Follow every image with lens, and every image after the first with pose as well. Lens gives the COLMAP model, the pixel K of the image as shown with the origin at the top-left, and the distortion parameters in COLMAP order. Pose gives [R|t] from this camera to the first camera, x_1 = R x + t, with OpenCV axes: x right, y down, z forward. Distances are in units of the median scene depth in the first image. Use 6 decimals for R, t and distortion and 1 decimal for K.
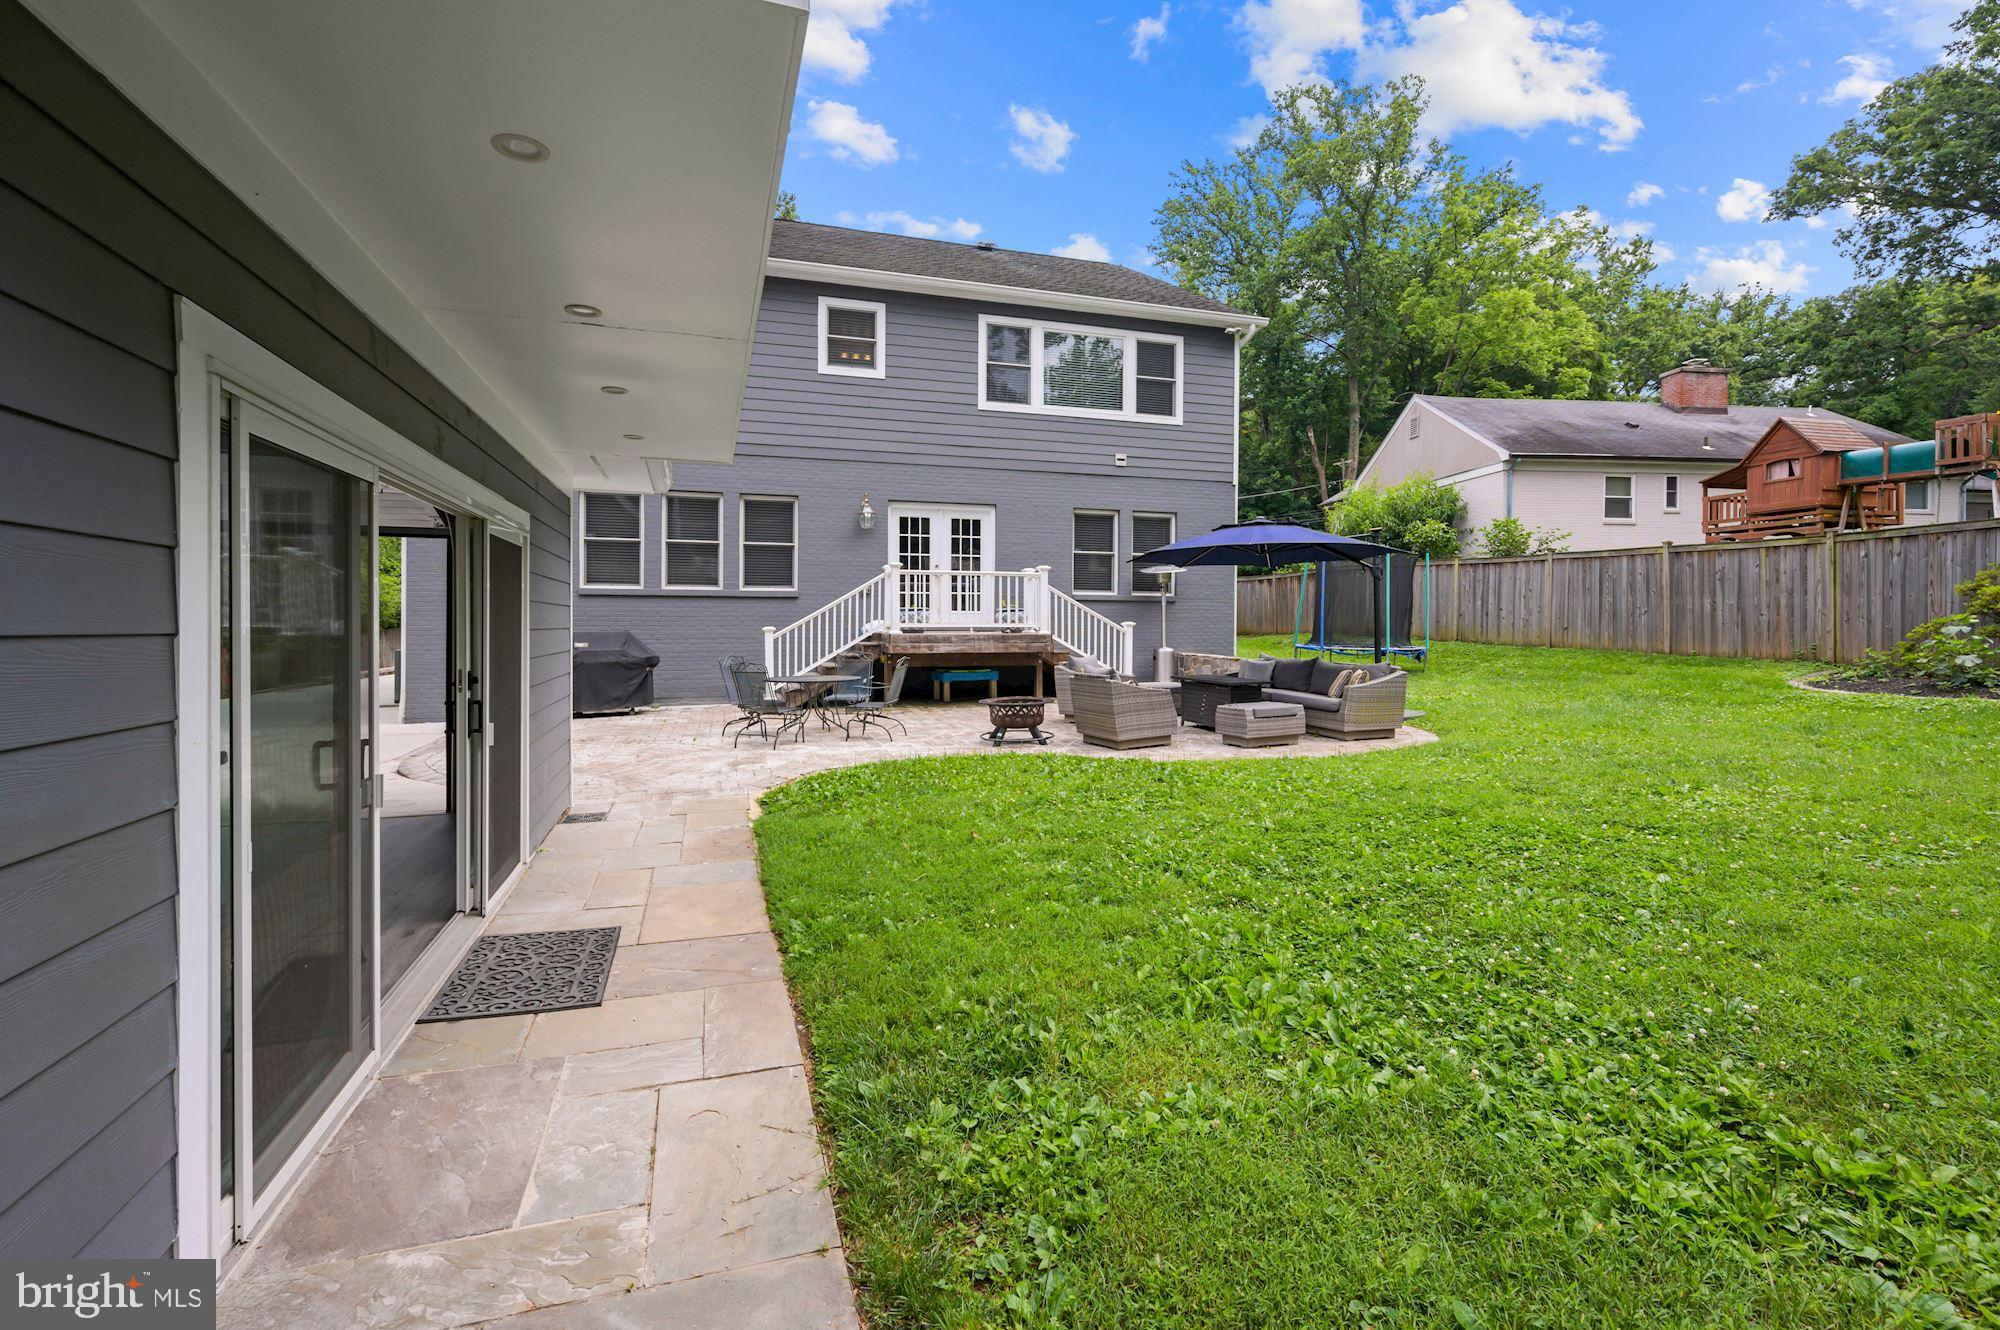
lens RADIAL K [[894.0, 0, 990.8], [0, 894.0, 631.7], [0, 0, 1]] dist [-0.001550, -0.000166]
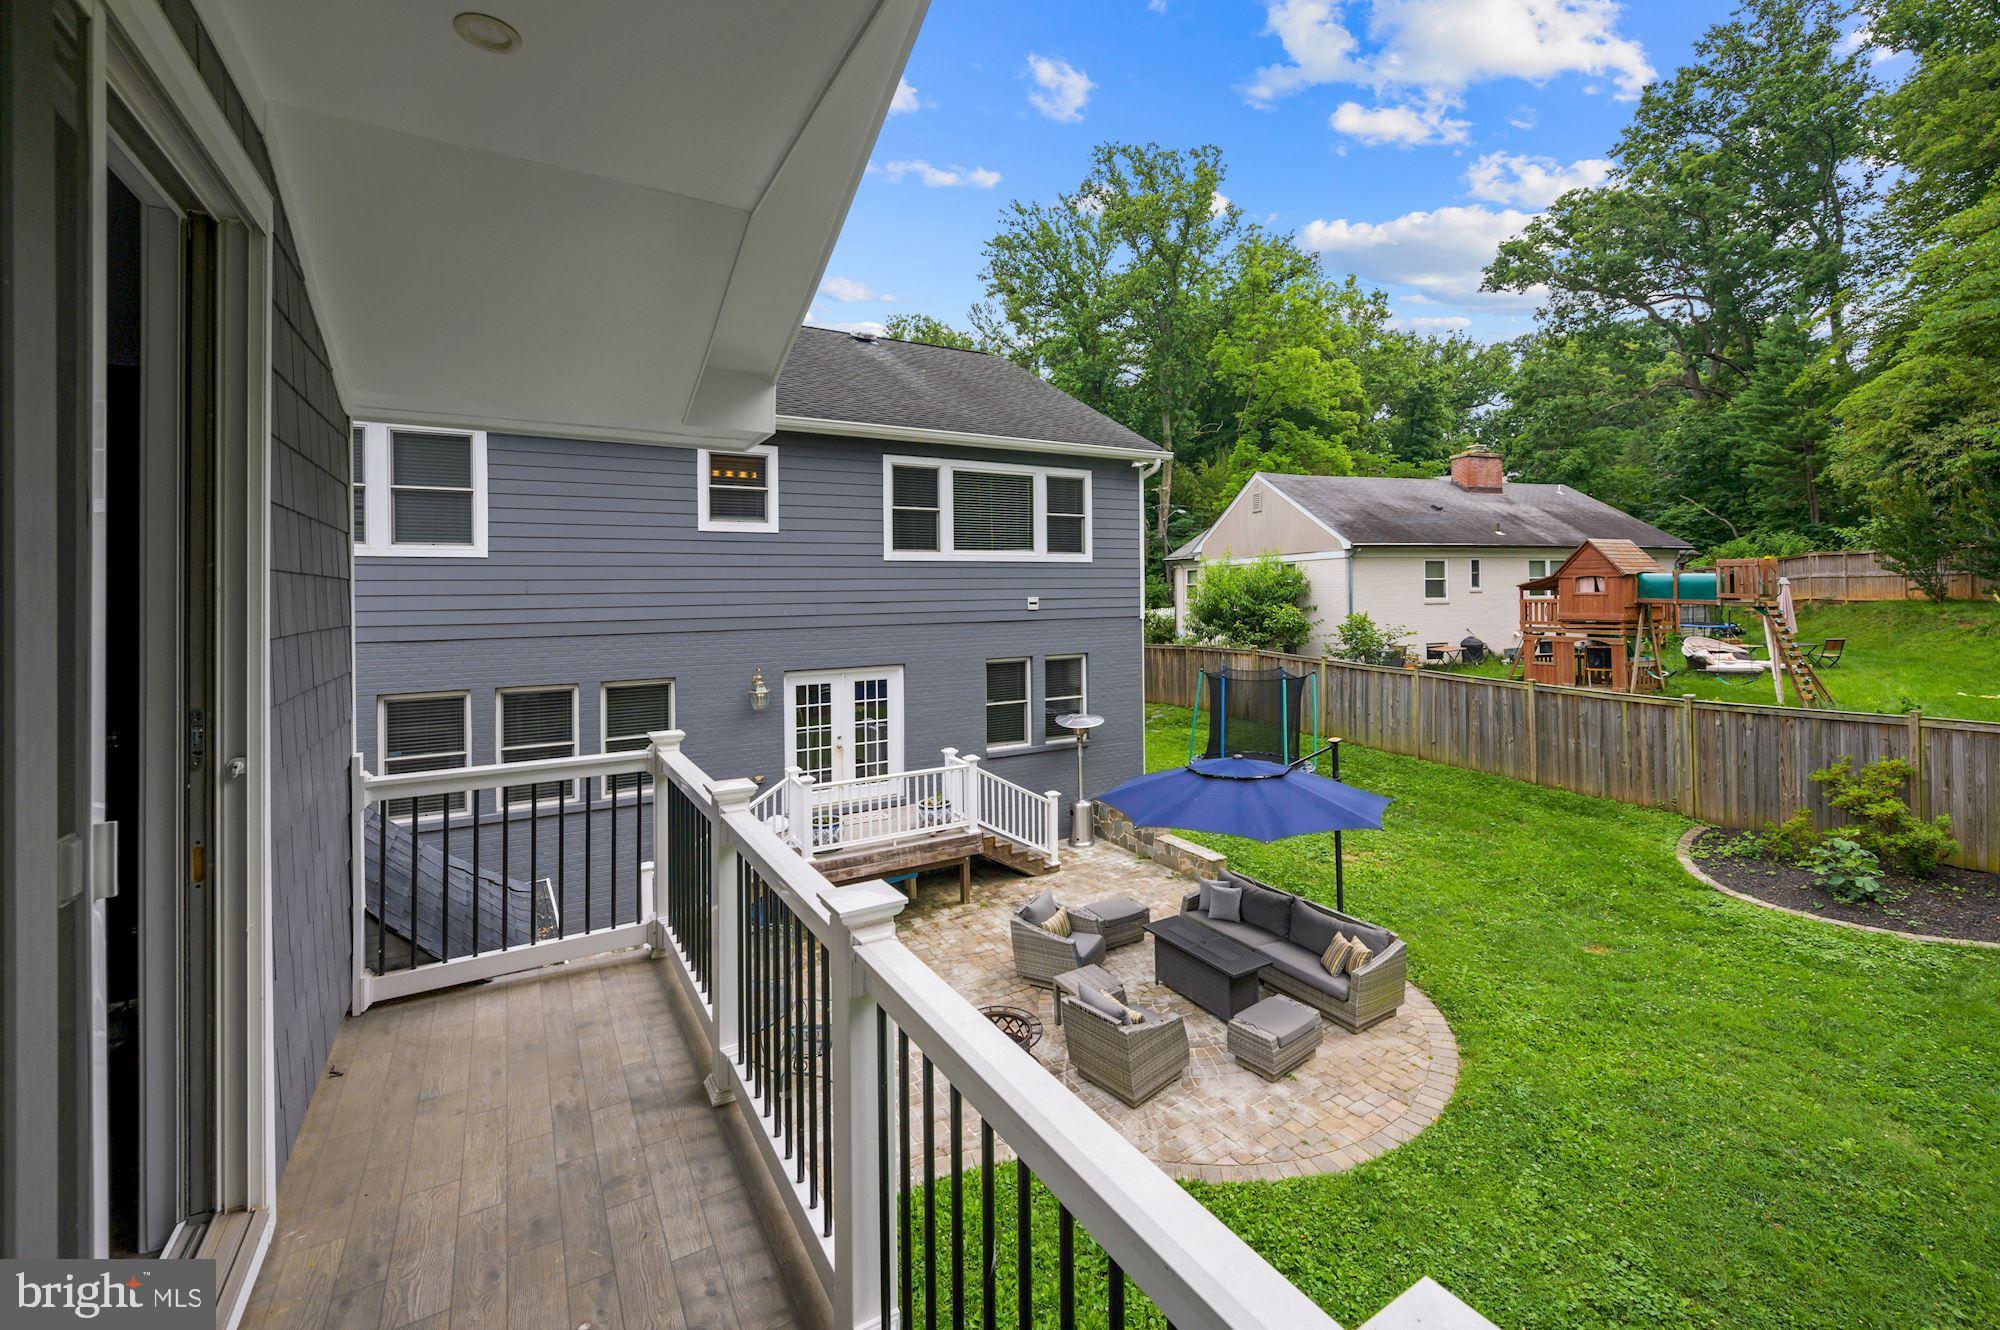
lens RADIAL K [[839.8, 0, 1007.8], [0, 839.8, 587.0], [0, 0, 1]] dist [0.000984, -0.000124]
pose [[0.973827, -0.014697, 0.226813, -0.077744], [0.018642, 0.999710, -0.015262, -0.190108], [-0.226523, 0.019091, 0.973819, 0.141043]]
